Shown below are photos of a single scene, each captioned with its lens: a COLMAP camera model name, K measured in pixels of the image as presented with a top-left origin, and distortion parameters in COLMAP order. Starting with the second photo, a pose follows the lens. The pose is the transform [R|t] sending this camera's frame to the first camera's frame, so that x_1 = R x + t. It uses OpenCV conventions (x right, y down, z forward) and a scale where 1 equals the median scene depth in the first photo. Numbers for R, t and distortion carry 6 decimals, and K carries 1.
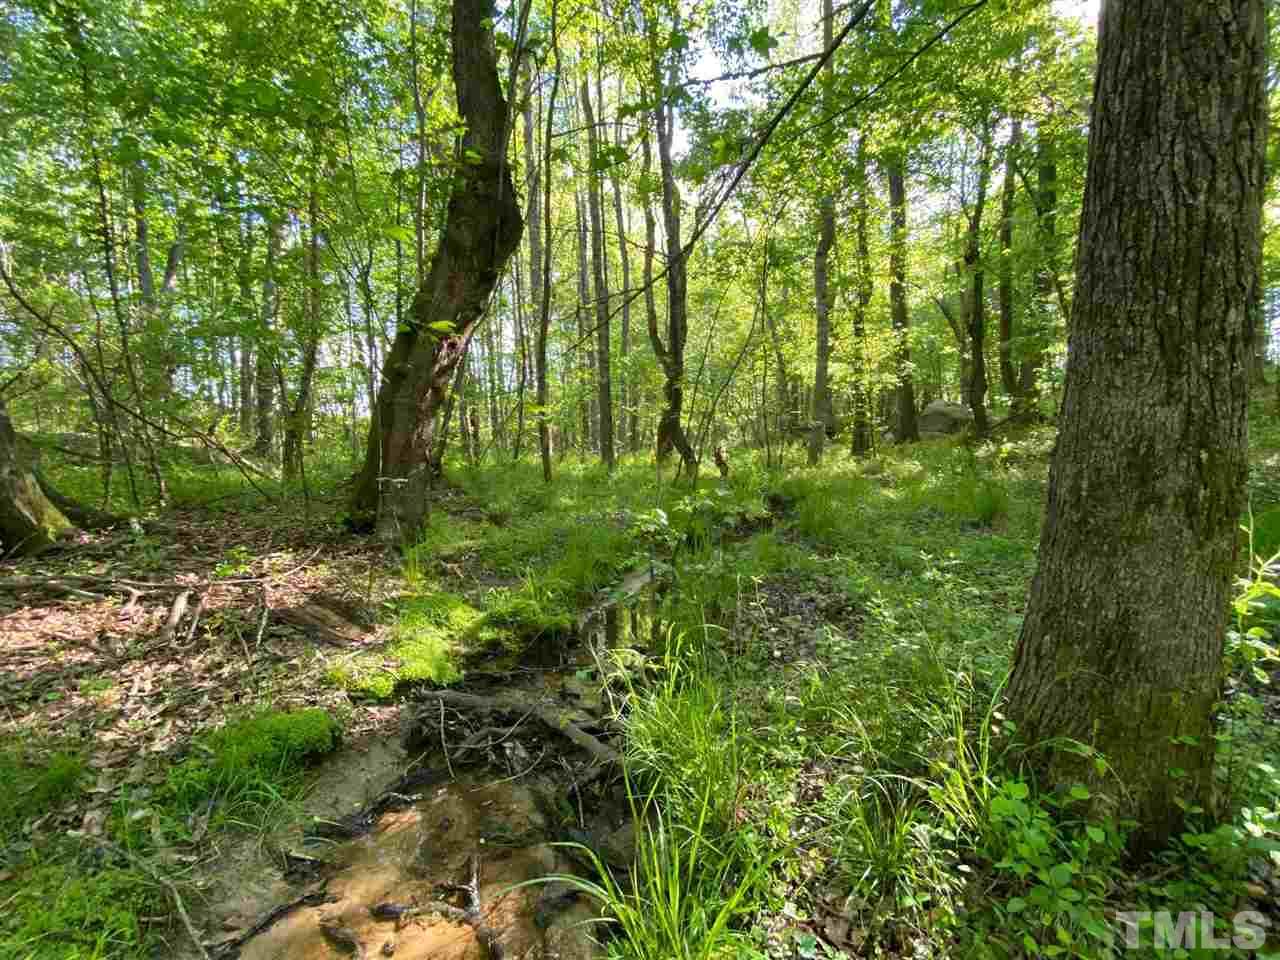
lens RADIAL K [[514.1, 0, 639.1], [0, 514.1, 480.5], [0, 0, 1]] dist [-0.004794, -0.000818]
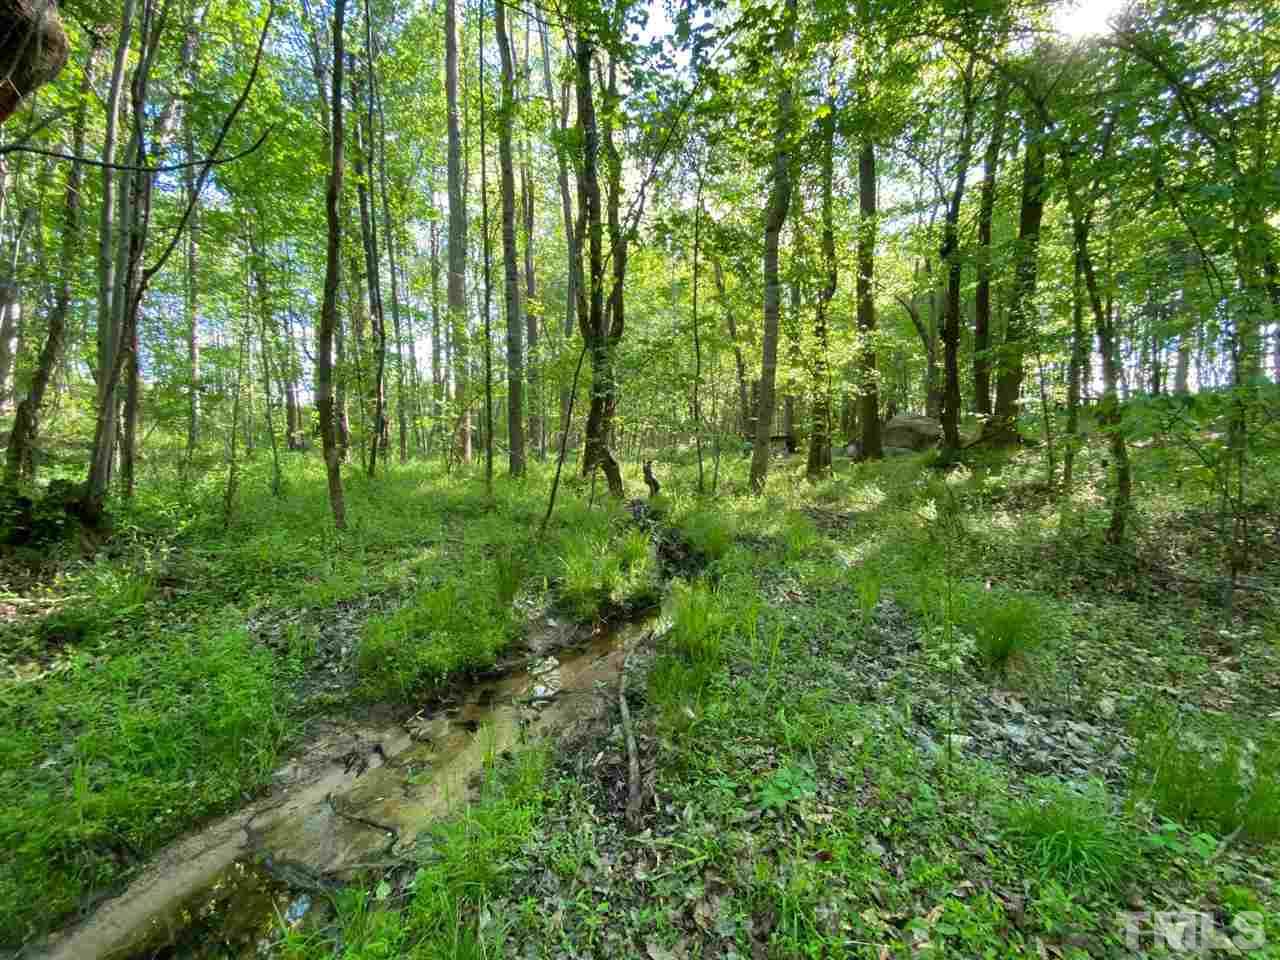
lens RADIAL K [[514.1, 0, 640.7], [0, 514.1, 478.3], [0, 0, 1]] dist [-0.004794, -0.000818]
pose [[0.997590, 0.031076, 0.062036, 0.077563], [-0.031163, 0.999514, 0.000435, -0.031094], [-0.061992, -0.002367, 0.998074, 0.144276]]
